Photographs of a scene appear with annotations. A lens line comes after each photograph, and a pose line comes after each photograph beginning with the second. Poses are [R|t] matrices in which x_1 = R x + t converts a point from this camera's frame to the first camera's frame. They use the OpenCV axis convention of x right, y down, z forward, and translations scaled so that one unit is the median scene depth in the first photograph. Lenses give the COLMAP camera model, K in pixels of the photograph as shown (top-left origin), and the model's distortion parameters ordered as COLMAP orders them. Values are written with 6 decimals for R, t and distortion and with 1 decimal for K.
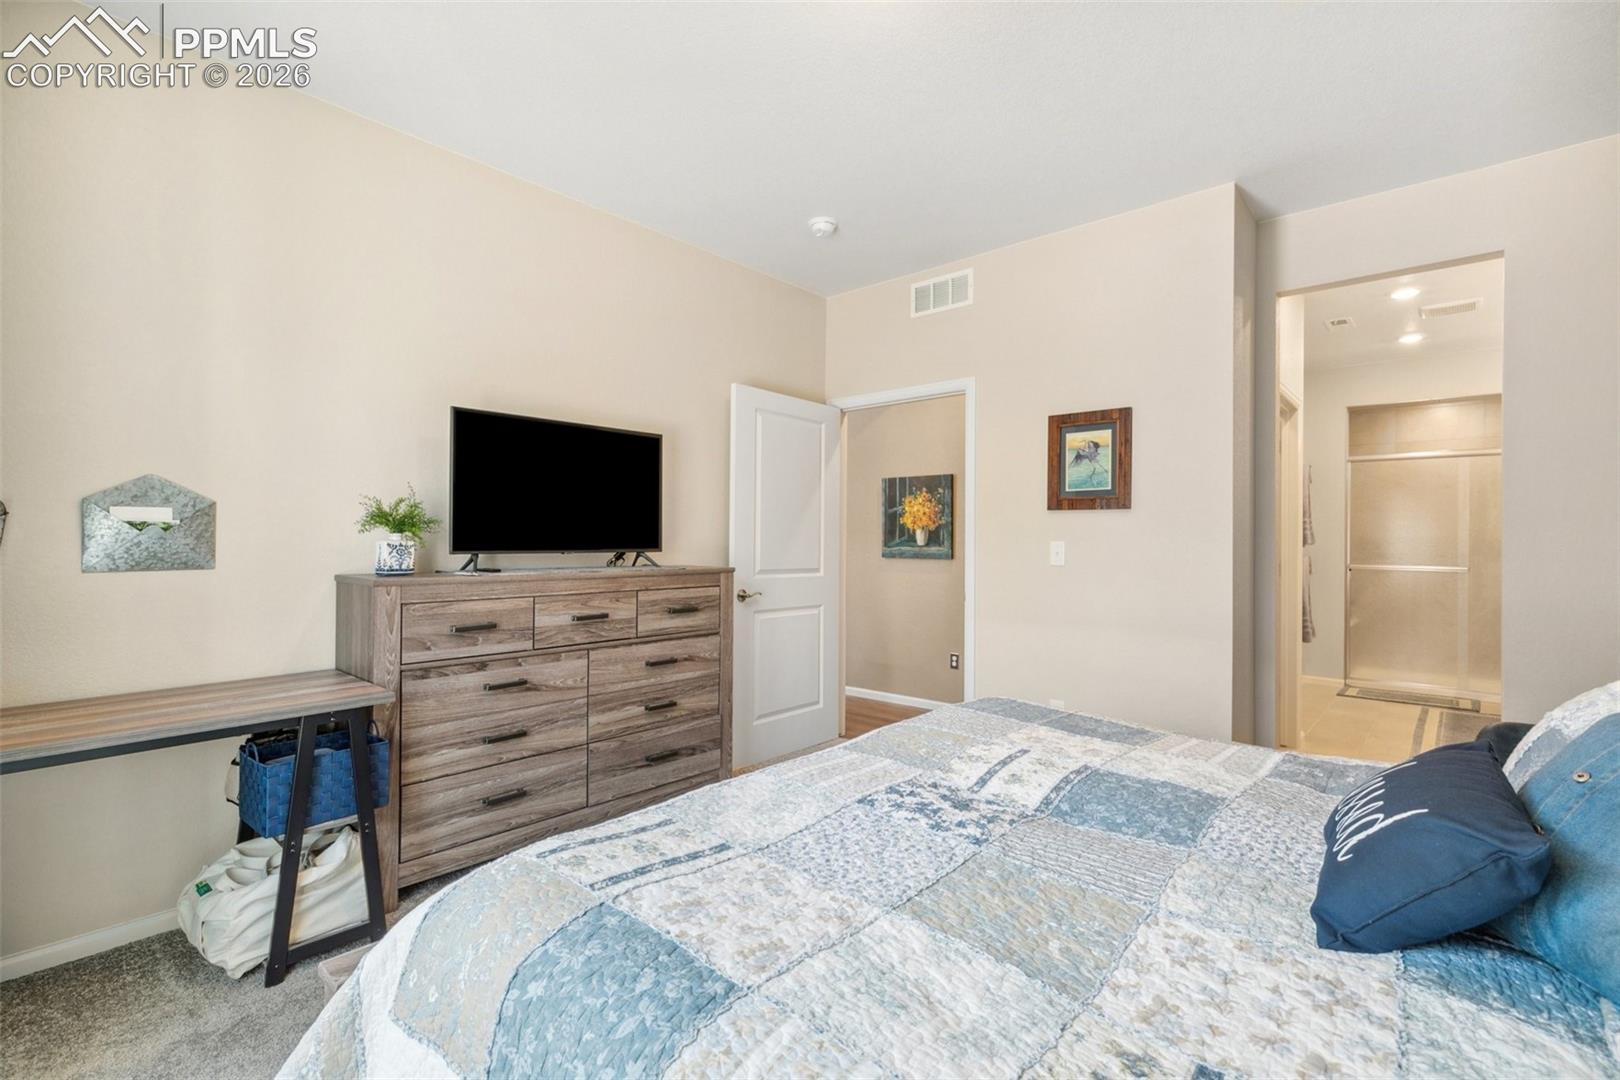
lens RADIAL K [[736.8, 0, 805.8], [0, 736.8, 541.9], [0, 0, 1]] dist [0.004929, 0.000462]
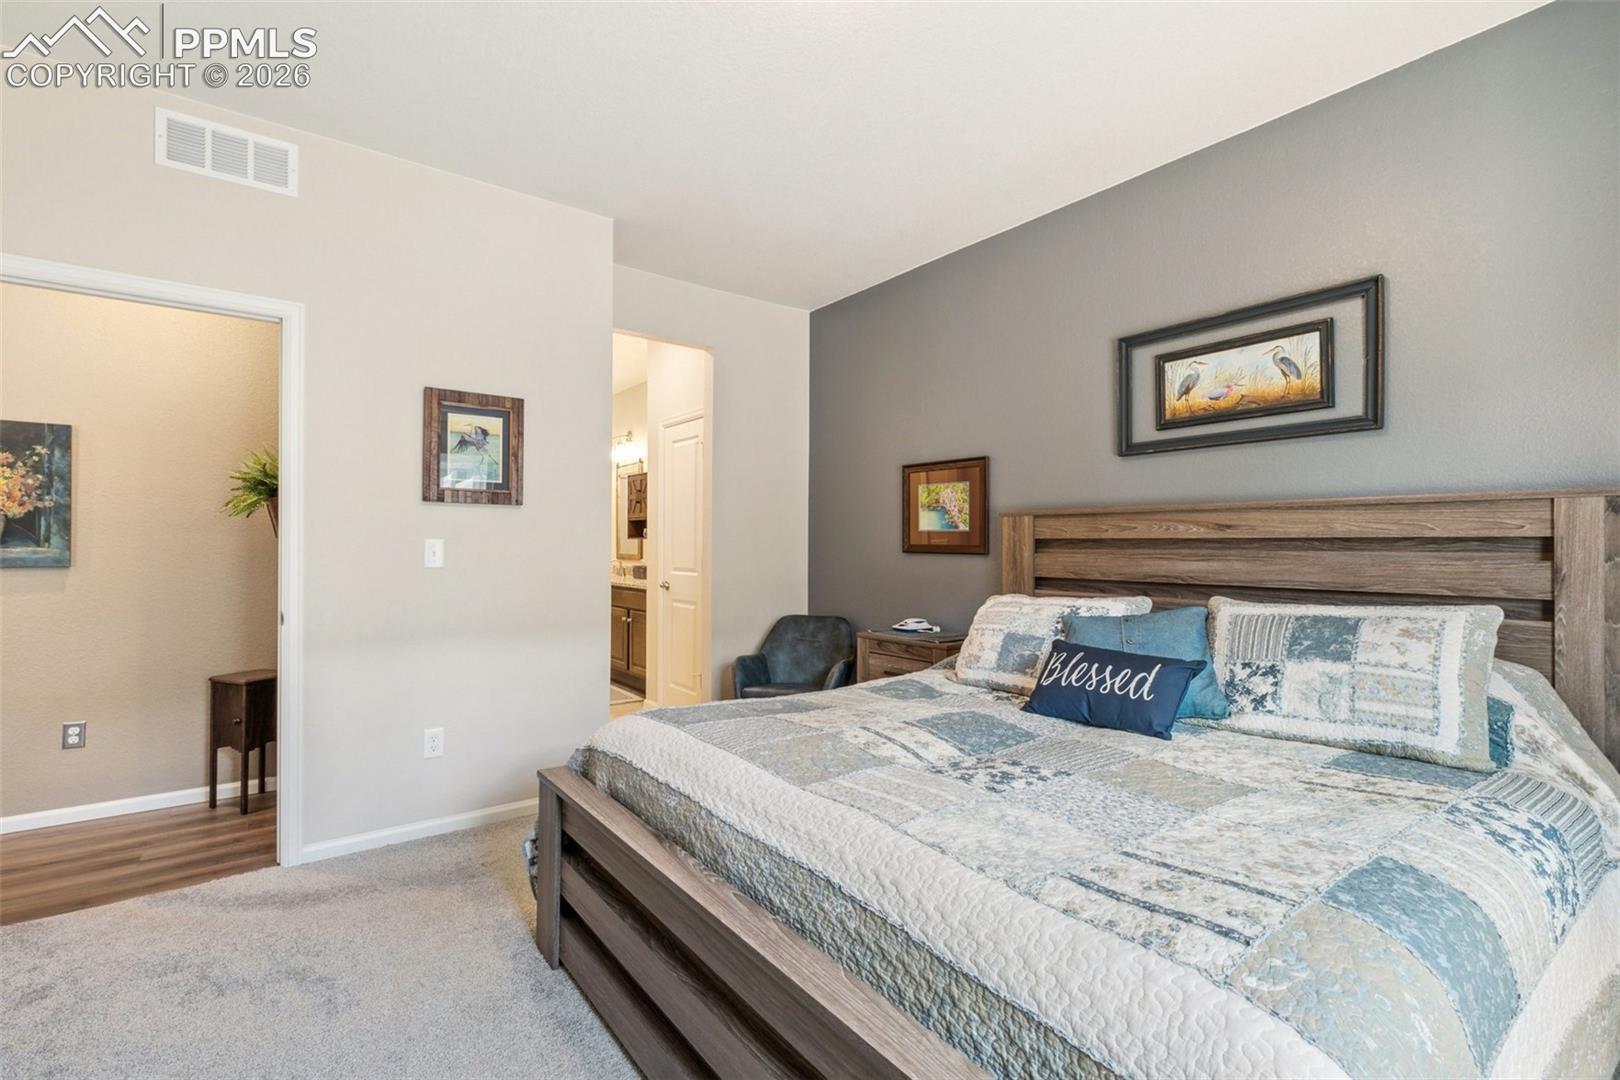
lens RADIAL K [[736.8, 0, 800.9], [0, 736.8, 542.8], [0, 0, 1]] dist [0.004929, 0.000462]
pose [[0.188424, -0.003501, 0.982082, -0.428357], [-0.004240, 0.999981, 0.004378, -0.001975], [-0.982079, -0.004988, 0.188405, 0.459183]]
